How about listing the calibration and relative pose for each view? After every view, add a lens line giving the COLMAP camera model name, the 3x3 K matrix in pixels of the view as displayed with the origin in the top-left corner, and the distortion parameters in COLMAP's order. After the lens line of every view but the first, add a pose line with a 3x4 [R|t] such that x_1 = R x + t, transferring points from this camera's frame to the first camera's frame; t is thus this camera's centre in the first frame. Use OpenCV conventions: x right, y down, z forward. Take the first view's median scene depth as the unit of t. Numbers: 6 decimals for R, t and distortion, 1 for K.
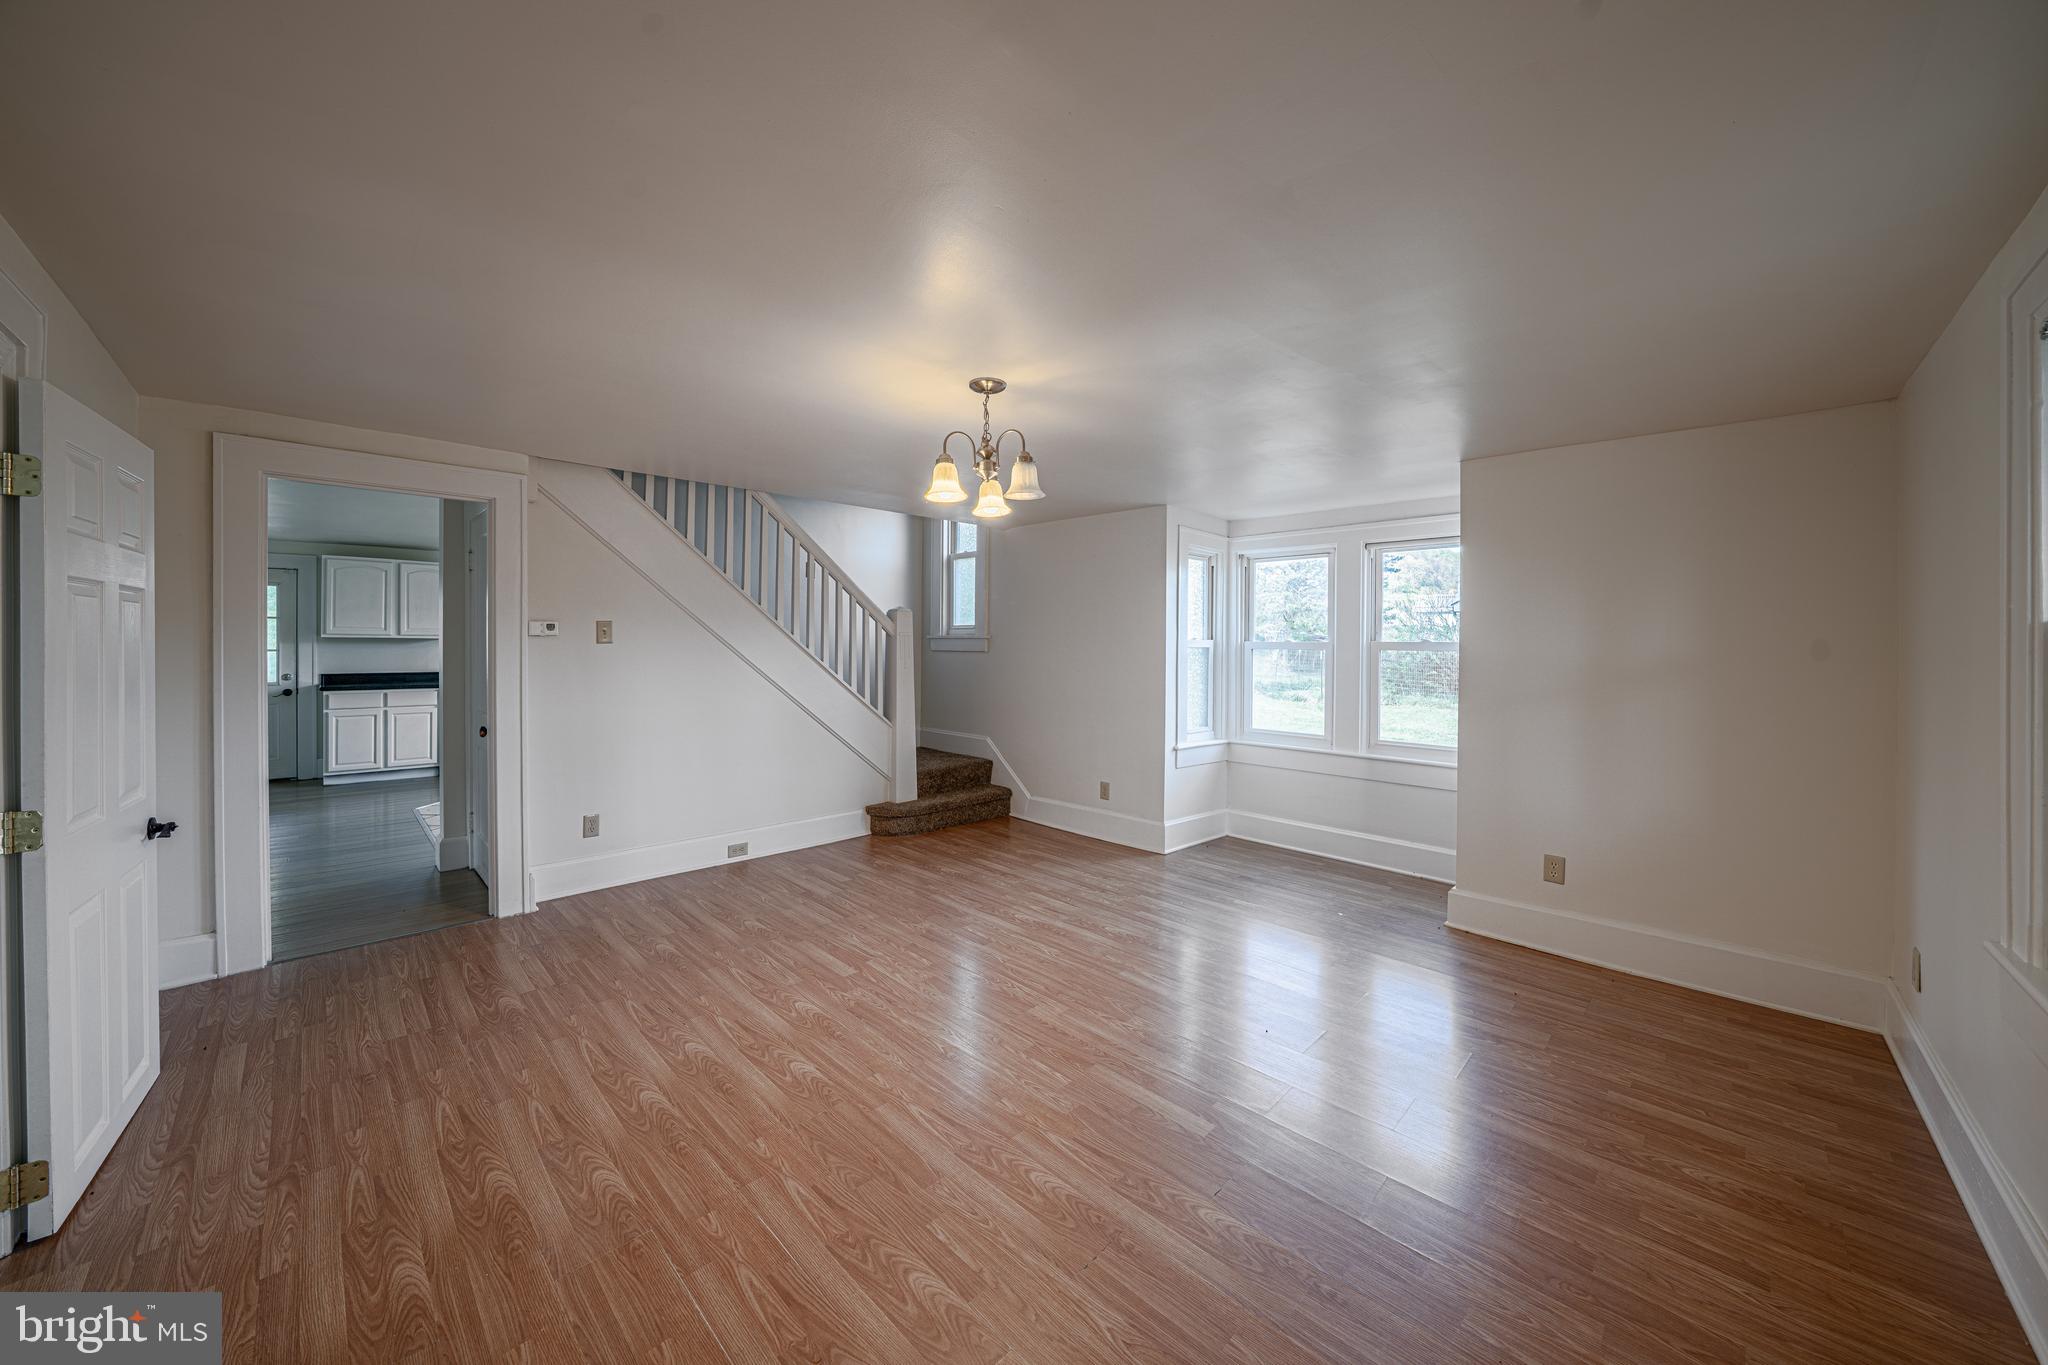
lens RADIAL K [[733.6, 0, 1048.1], [0, 733.6, 654.8], [0, 0, 1]] dist [-0.016897, 0.000054]
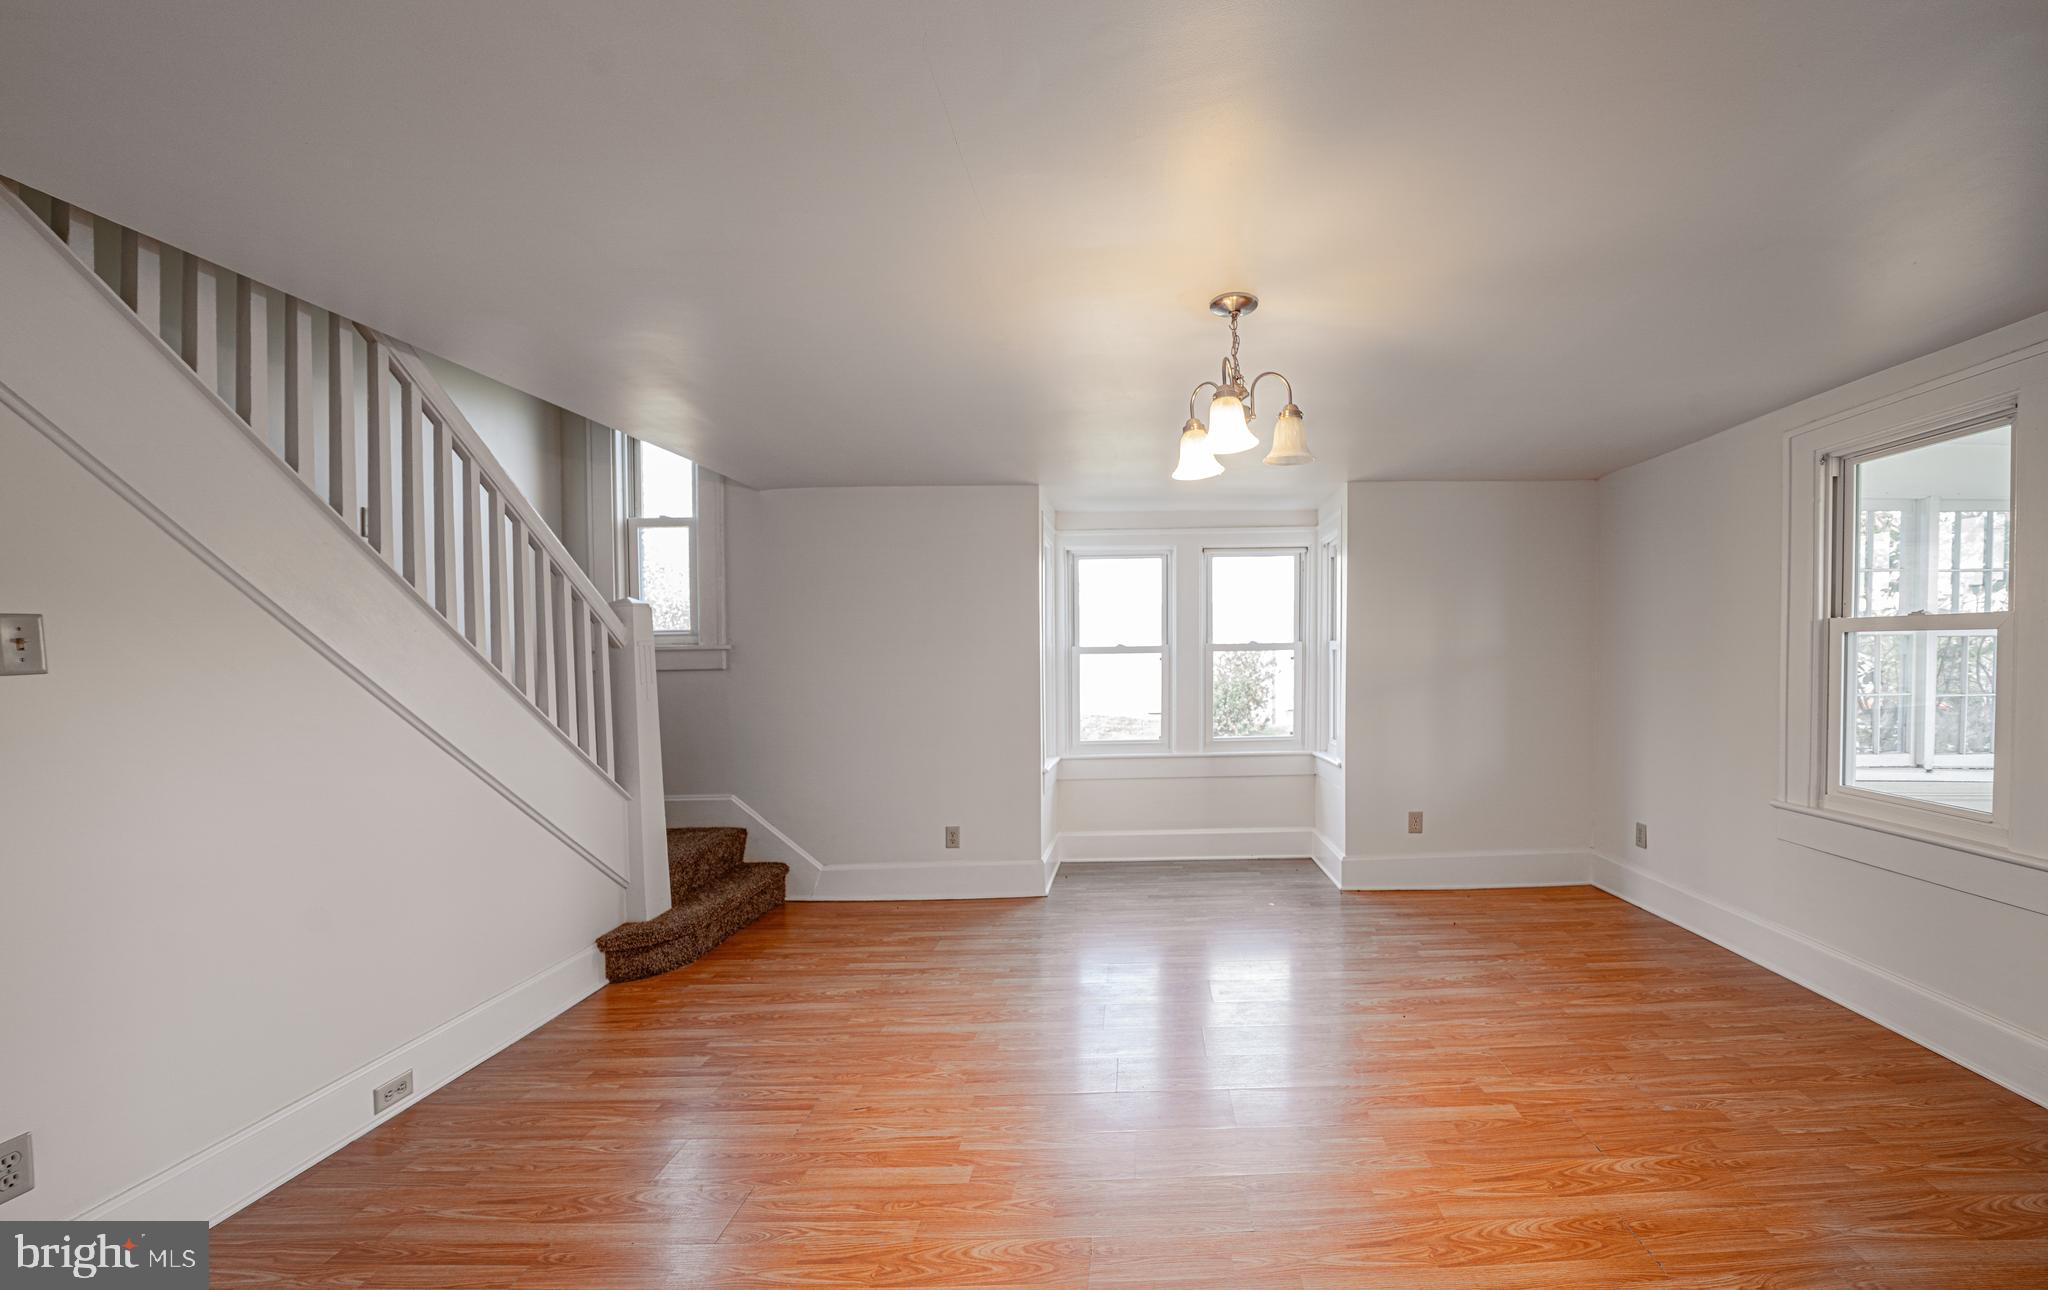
lens RADIAL K [[784.2, 0, 1174.3], [0, 784.2, 690.2], [0, 0, 1]] dist [-0.024391, 0.000808]
pose [[0.692621, -0.054467, 0.719243, -0.442355], [0.033294, 0.998496, 0.043553, -0.002983], [-0.720533, -0.006220, 0.693392, 0.298671]]
